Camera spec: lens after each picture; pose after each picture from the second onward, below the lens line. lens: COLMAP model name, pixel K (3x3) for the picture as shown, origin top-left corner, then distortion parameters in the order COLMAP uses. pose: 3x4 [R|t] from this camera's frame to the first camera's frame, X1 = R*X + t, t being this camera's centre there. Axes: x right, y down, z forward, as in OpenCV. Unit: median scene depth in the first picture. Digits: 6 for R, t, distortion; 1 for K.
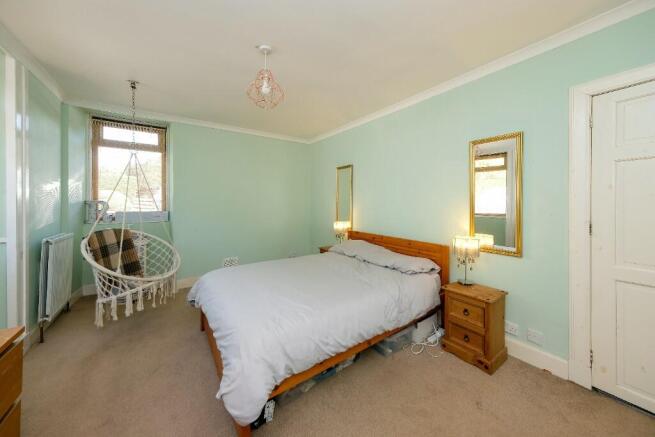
lens RADIAL K [[226.7, 0, 325.4], [0, 226.7, 201.4], [0, 0, 1]] dist [0.001755, 0.000156]
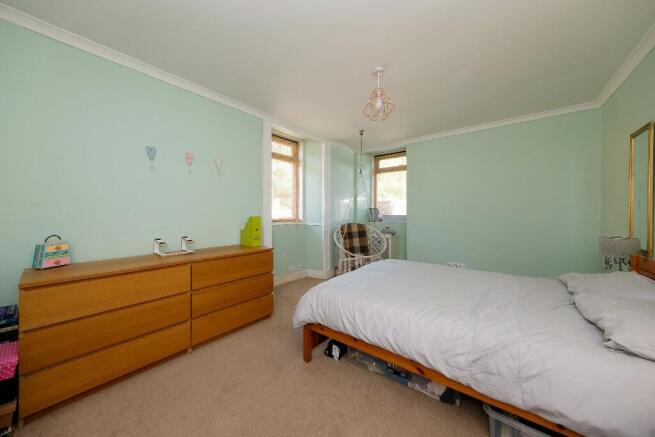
lens RADIAL K [[226.7, 0, 329.0], [0, 226.7, 217.6], [0, 0, 1]] dist [0.001755, 0.000156]
pose [[0.288758, 0.008826, -0.957362, 0.563034], [0.007876, 0.999902, 0.011594, 0.052006], [0.957370, -0.010888, 0.288660, 0.310918]]
